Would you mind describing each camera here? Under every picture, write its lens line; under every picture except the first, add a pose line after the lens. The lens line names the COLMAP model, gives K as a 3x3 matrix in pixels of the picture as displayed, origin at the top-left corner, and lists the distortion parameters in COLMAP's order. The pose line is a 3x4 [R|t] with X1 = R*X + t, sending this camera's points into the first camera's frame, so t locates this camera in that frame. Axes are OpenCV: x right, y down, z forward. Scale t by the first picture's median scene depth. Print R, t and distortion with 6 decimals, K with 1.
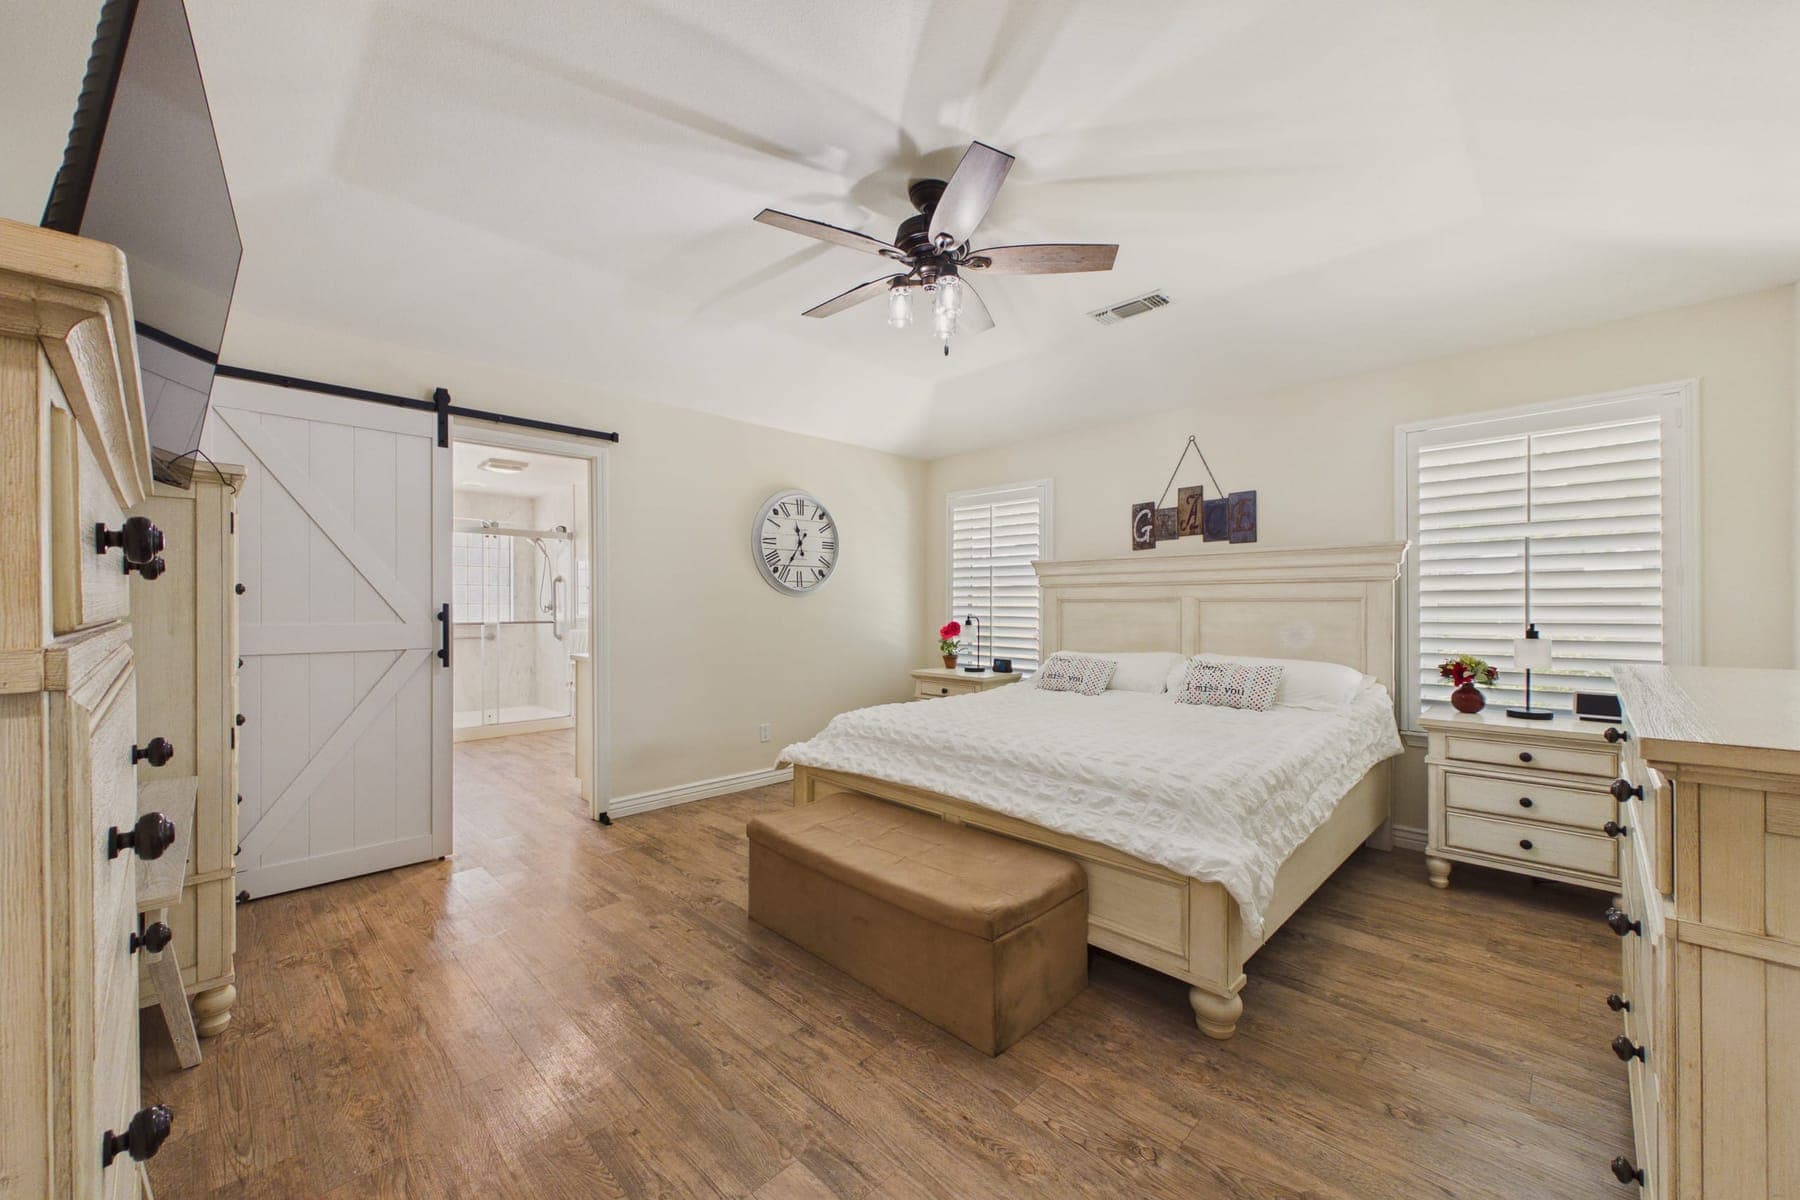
lens RADIAL K [[688.8, 0, 899.3], [0, 688.8, 614.9], [0, 0, 1]] dist [0.001320, -0.000001]
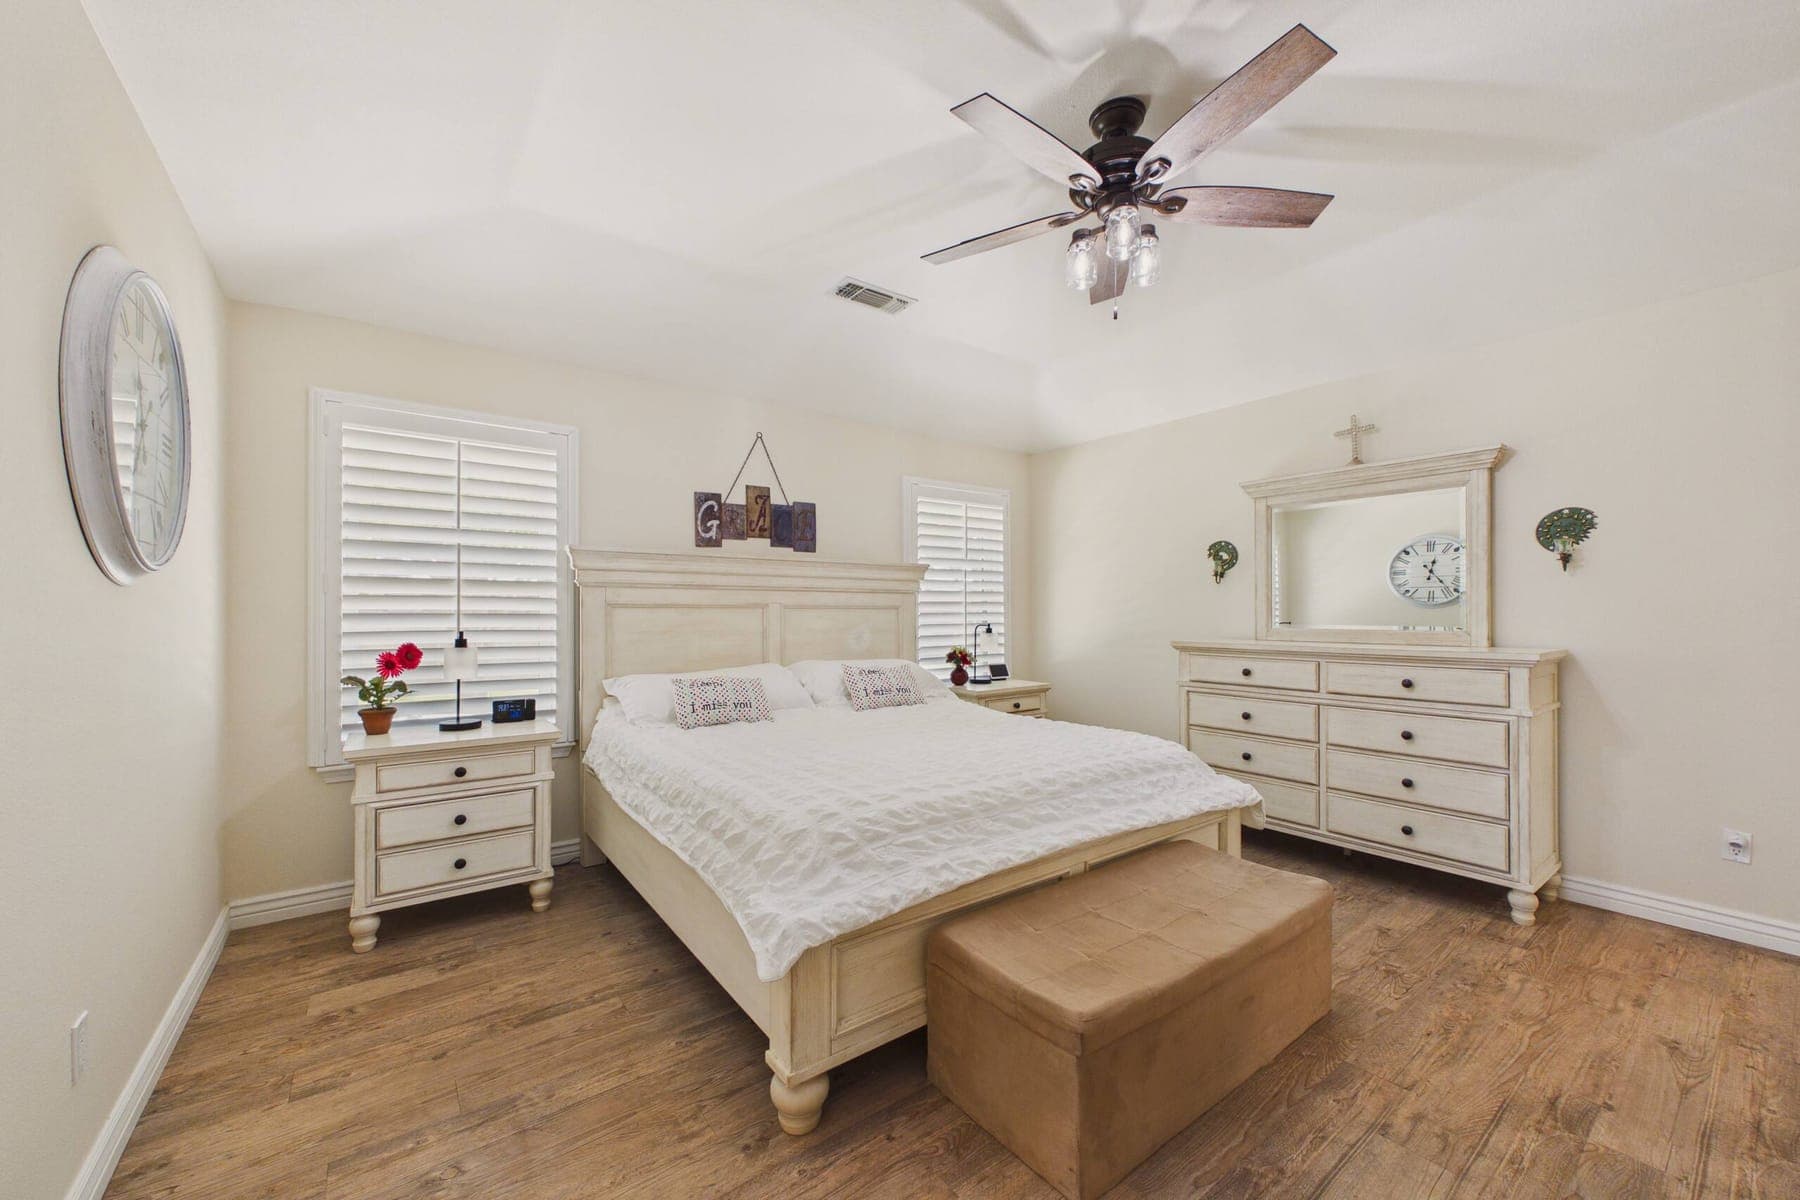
lens RADIAL K [[688.8, 0, 899.3], [0, 688.8, 614.9], [0, 0, 1]] dist [0.001320, -0.000001]
pose [[0.149508, -0.006643, 0.988738, -0.467554], [0.009114, 0.999944, 0.005341, -0.012524], [-0.988719, 0.008213, 0.149560, 0.648568]]
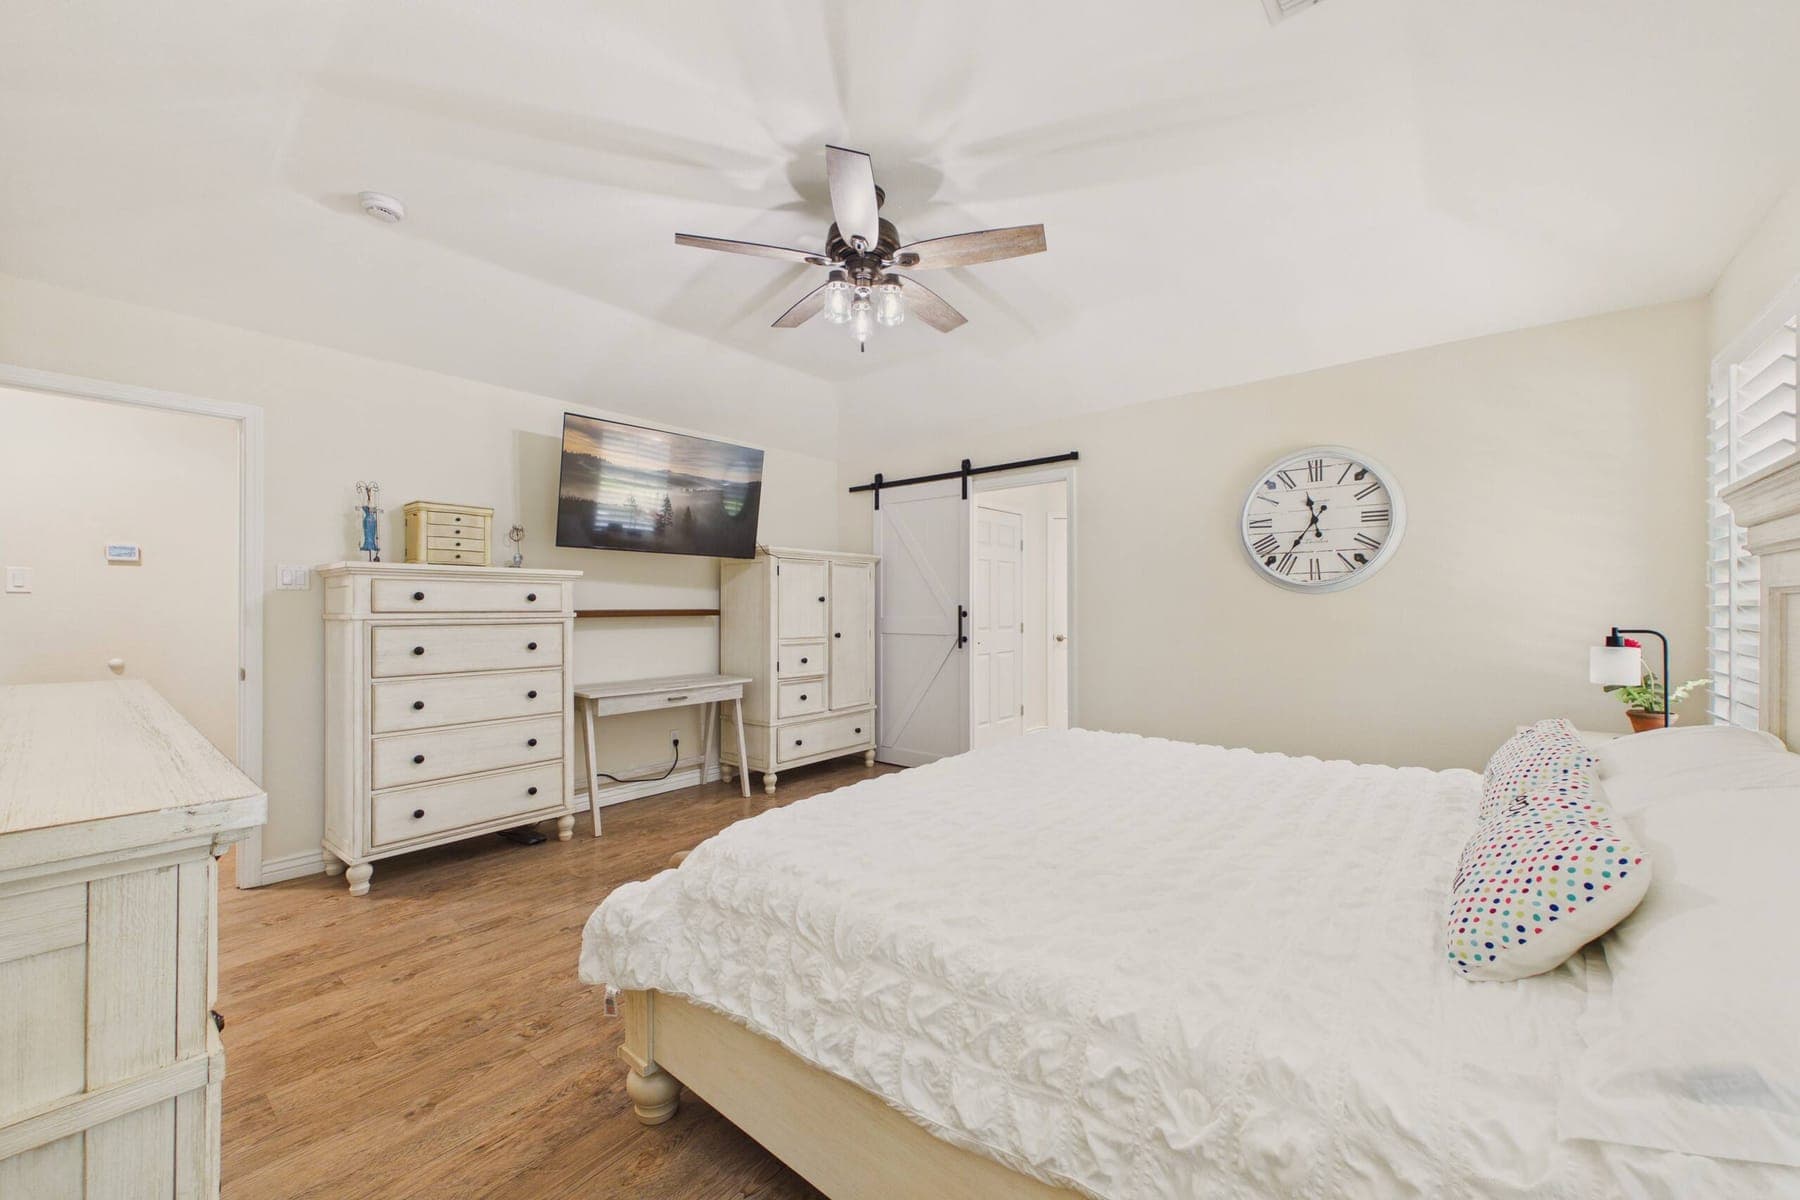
lens RADIAL K [[688.1, 0, 895.0], [0, 688.1, 608.3], [0, 0, 1]] dist [0.001380, 0.000055]
pose [[0.088106, -0.000373, -0.996111, 0.587873], [-0.011972, 0.999927, -0.001433, -0.005008], [0.996039, 0.012052, 0.088095, 0.538142]]
